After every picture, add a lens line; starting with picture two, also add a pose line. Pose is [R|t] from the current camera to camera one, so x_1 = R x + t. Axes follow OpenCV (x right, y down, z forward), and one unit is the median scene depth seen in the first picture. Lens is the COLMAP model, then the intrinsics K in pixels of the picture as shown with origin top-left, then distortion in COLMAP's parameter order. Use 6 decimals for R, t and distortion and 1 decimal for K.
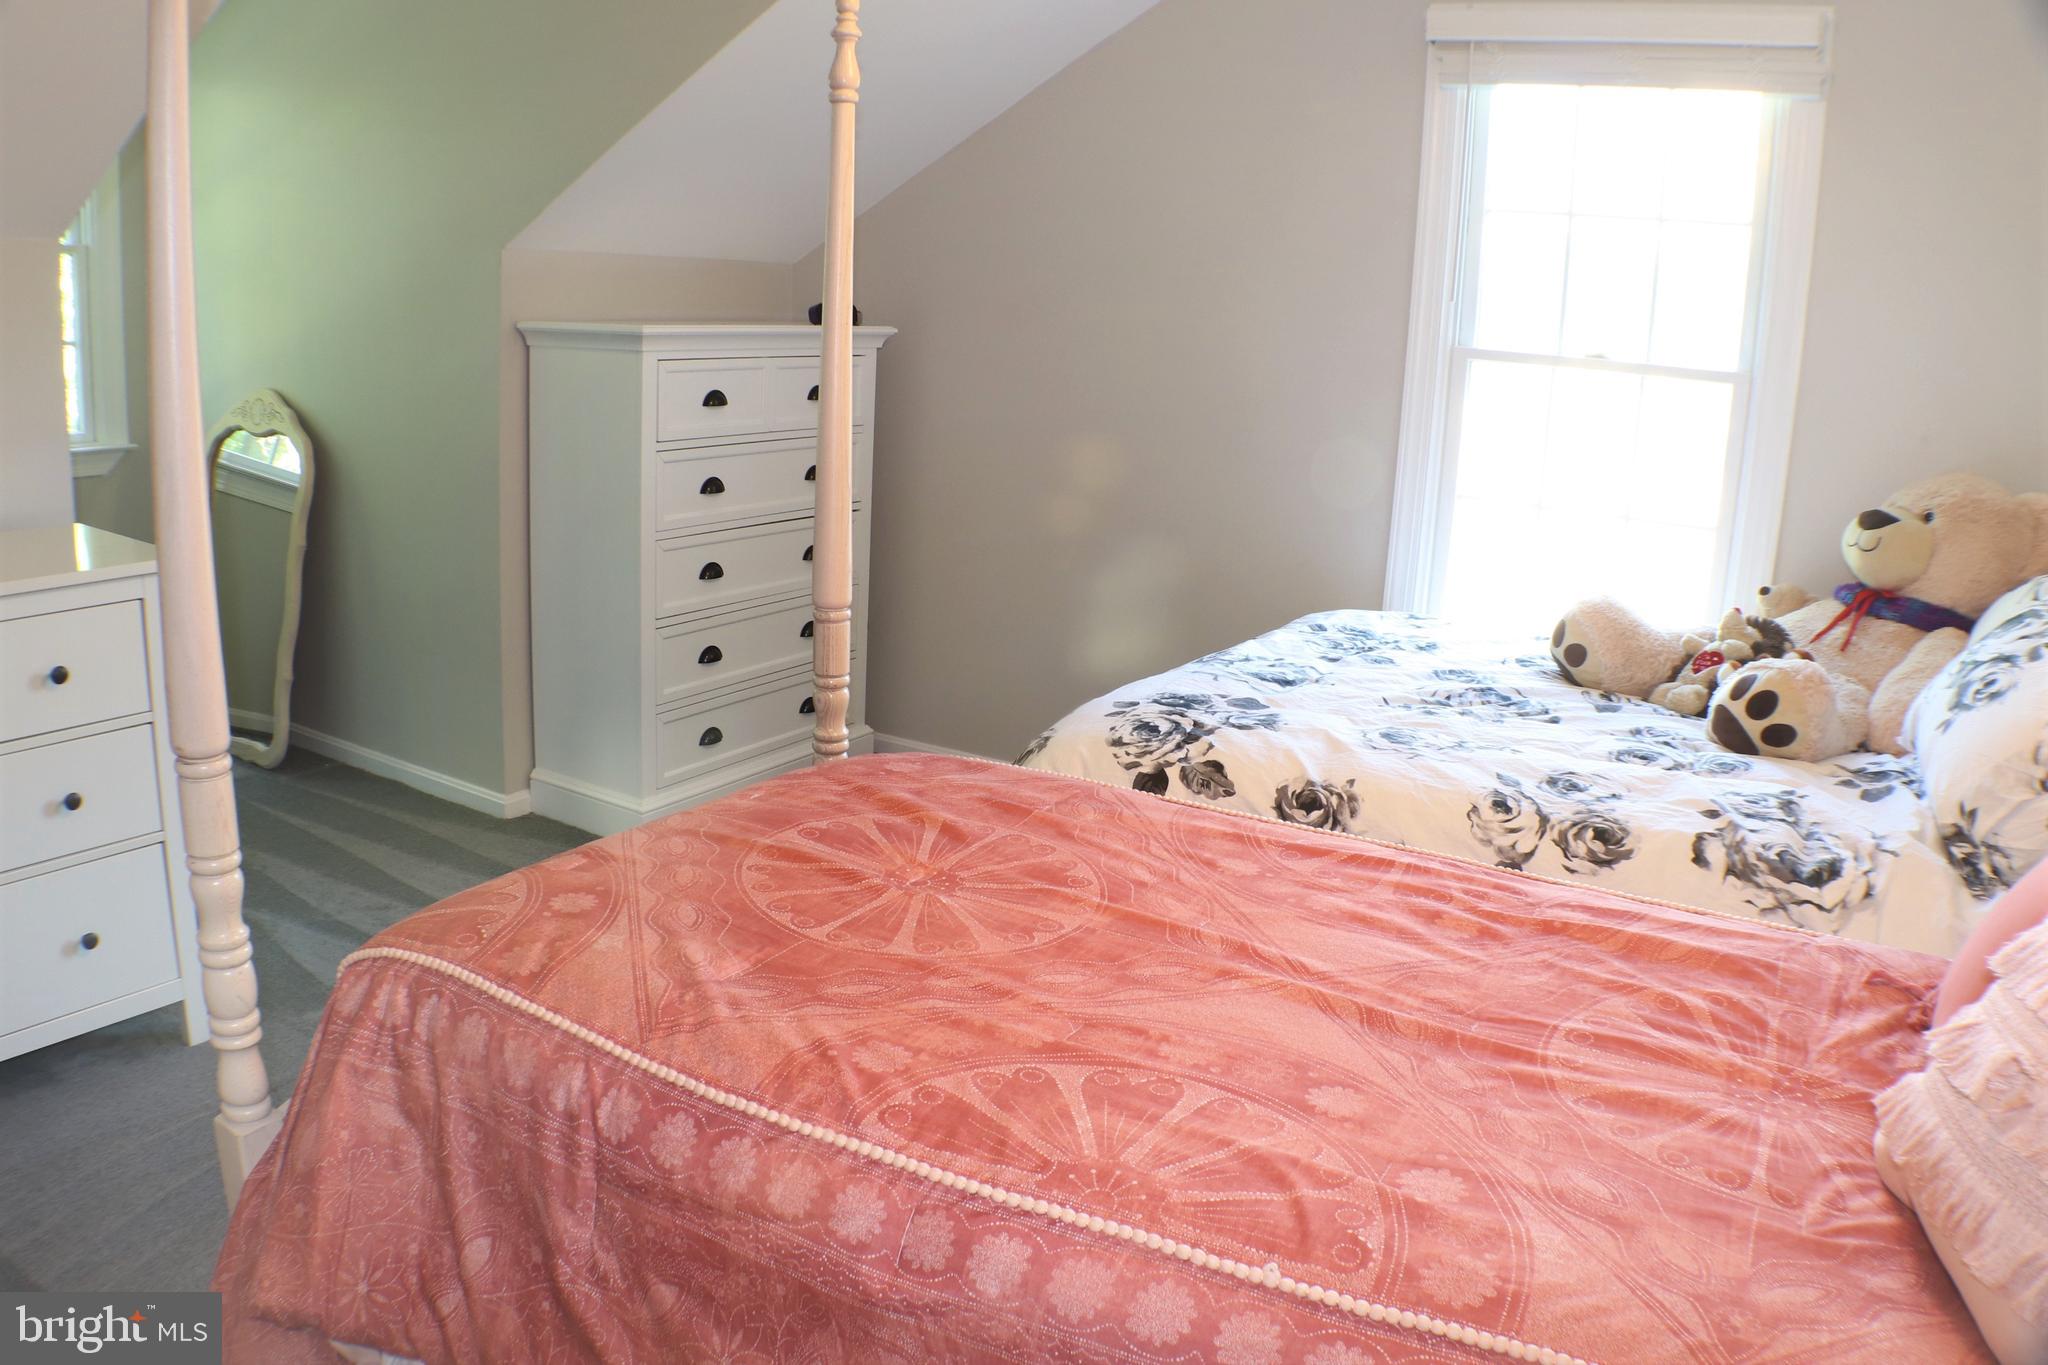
lens RADIAL K [[1469.6, 0, 1060.1], [0, 1469.6, 675.6], [0, 0, 1]] dist [-0.248545, 0.105728]
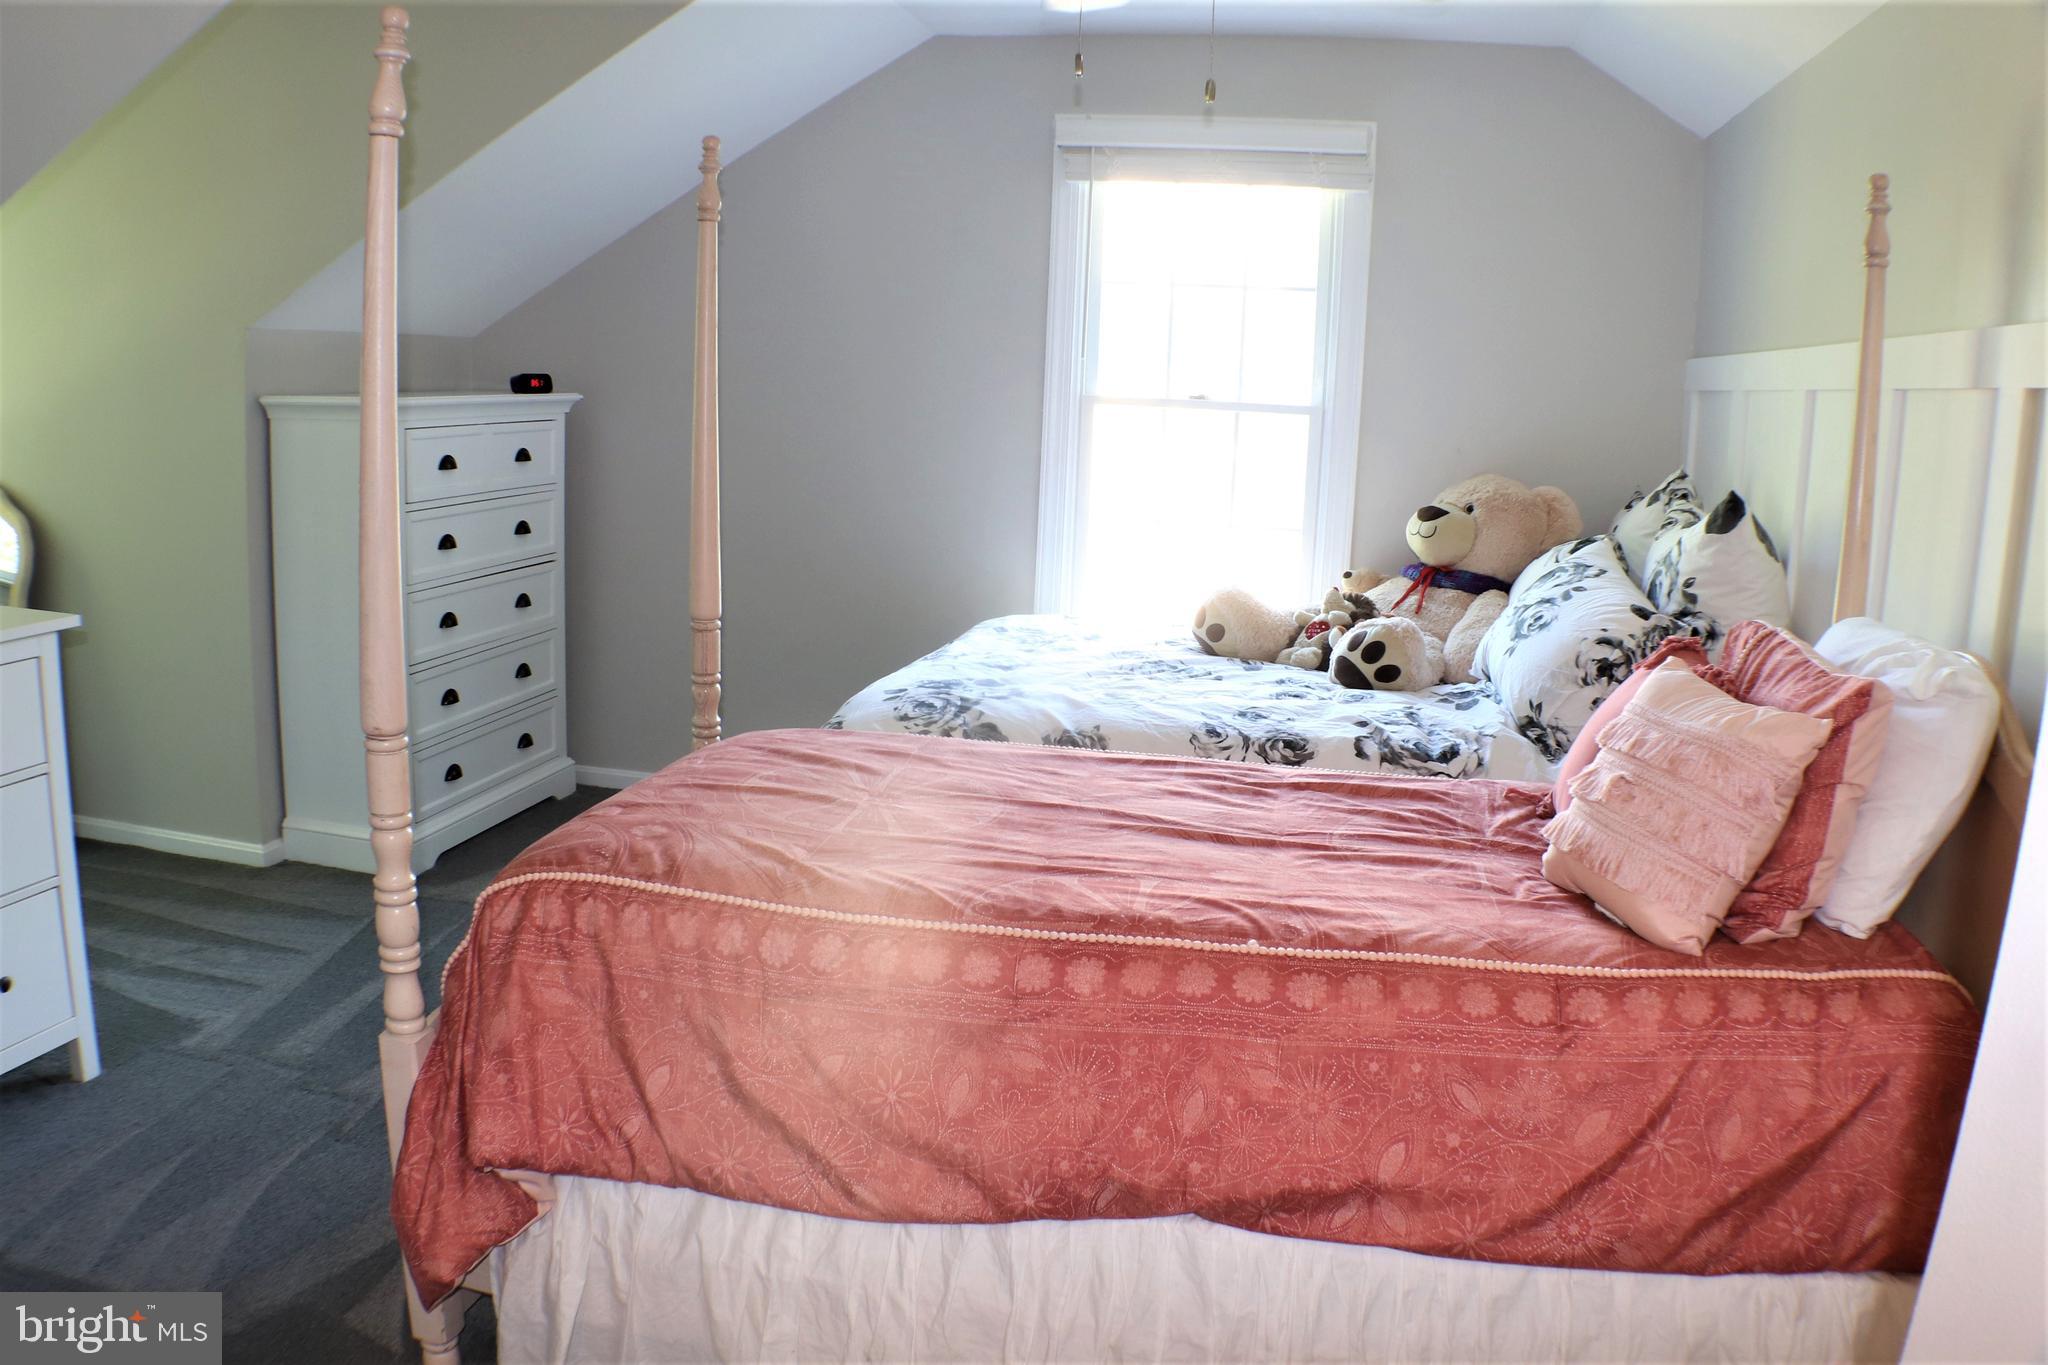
lens RADIAL K [[1469.6, 0, 1060.1], [0, 1469.6, 675.6], [0, 0, 1]] dist [-0.248545, 0.105728]
pose [[0.942827, -0.073985, 0.324966, -0.290806], [0.084225, 0.996292, -0.017537, 0.051120], [-0.322464, 0.043904, 0.945563, -0.286651]]
